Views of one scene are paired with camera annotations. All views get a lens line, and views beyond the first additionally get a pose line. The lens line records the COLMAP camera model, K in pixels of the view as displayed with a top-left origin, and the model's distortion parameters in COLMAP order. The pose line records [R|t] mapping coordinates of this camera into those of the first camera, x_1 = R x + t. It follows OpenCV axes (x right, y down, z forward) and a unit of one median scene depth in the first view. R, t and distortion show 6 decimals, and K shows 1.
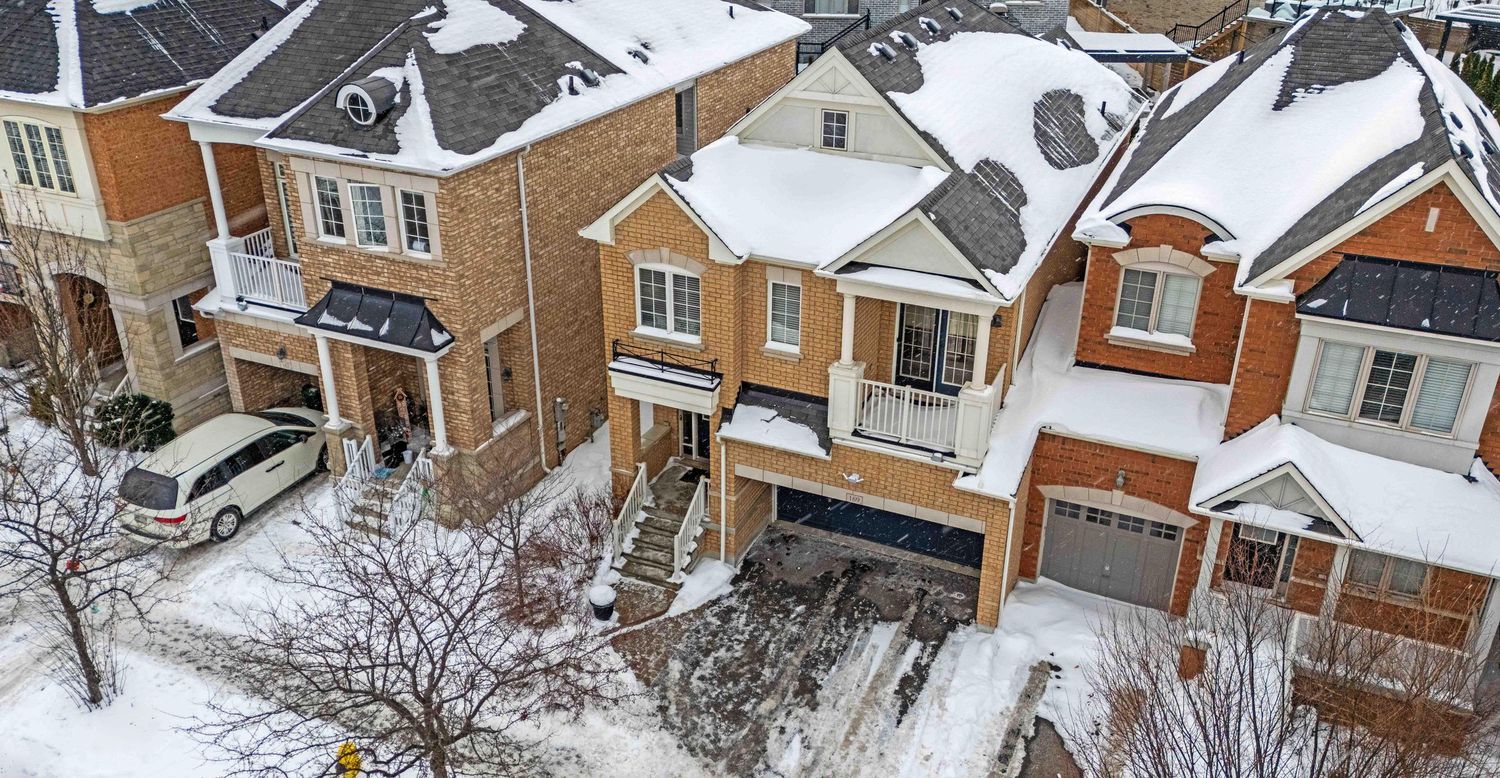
lens RADIAL K [[1176.1, 0, 757.0], [0, 1176.1, 390.1], [0, 0, 1]] dist [0.085020, -0.083537]
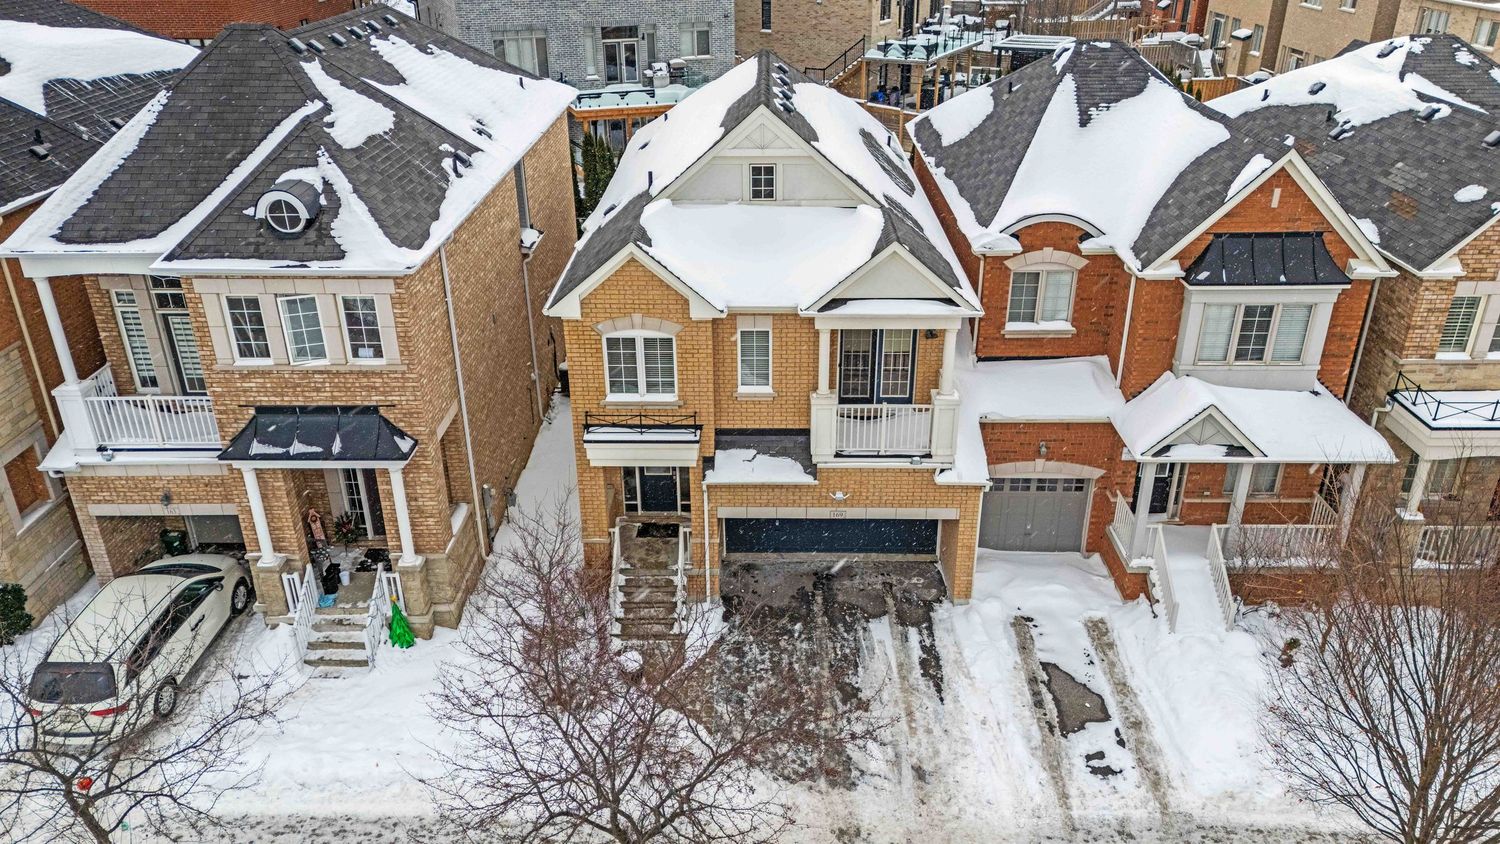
lens RADIAL K [[1090.5, 0, 759.5], [0, 1090.5, 419.1], [0, 0, 1]] dist [0.079342, -0.073875]
pose [[0.920036, -0.185131, 0.345340, -0.319192], [0.185321, 0.982131, 0.032782, -0.041476], [-0.345238, 0.033838, 0.937905, 0.073972]]
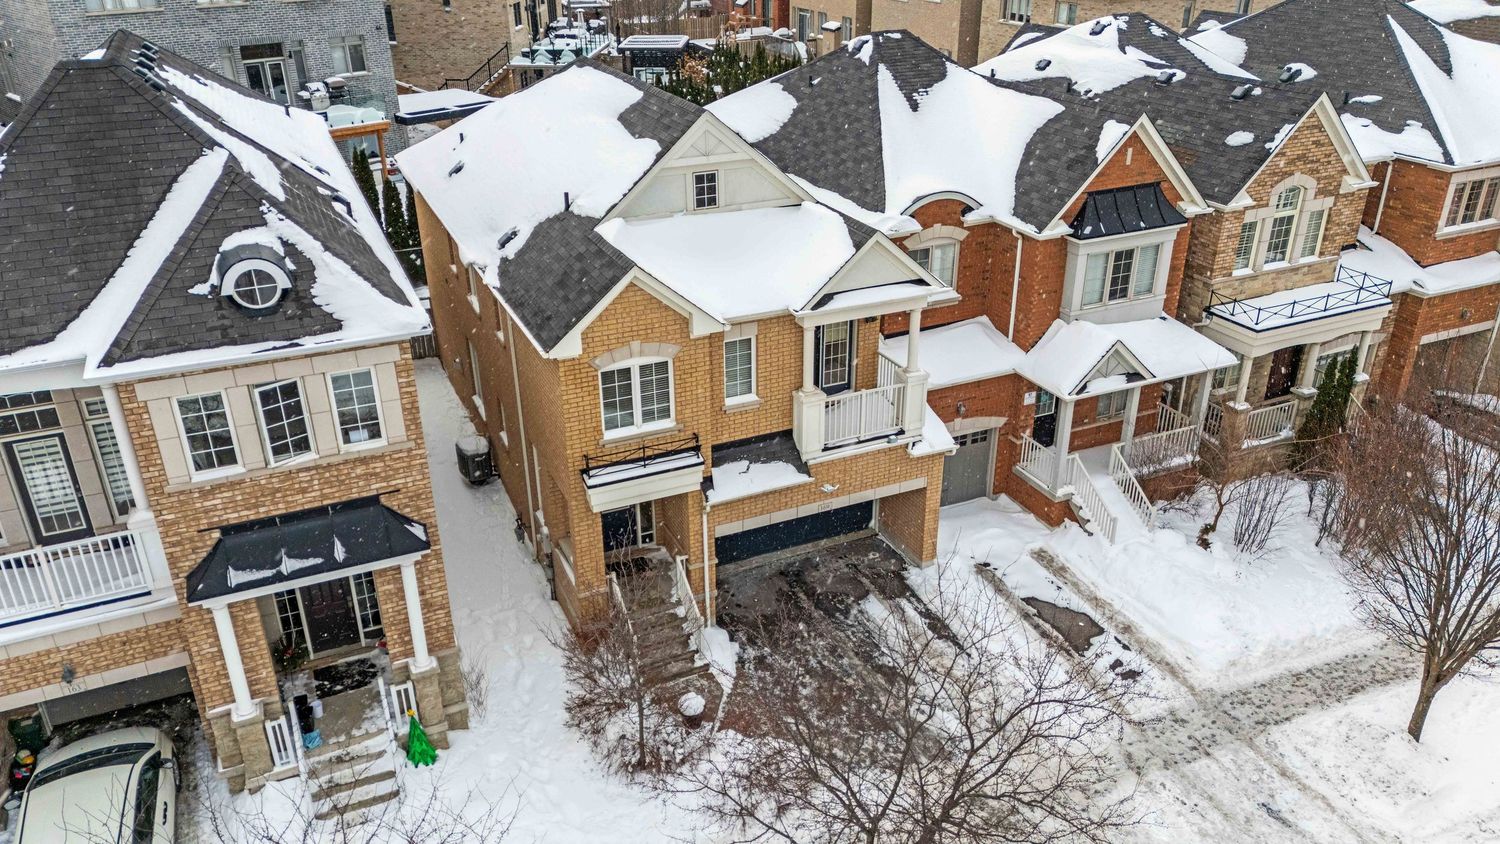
lens RADIAL K [[1090.5, 0, 759.5], [0, 1090.5, 419.1], [0, 0, 1]] dist [0.079342, -0.073875]
pose [[0.665969, -0.339140, 0.664432, -0.614765], [0.339291, 0.930931, 0.135091, -0.144981], [-0.664354, 0.135470, 0.735038, 0.278846]]
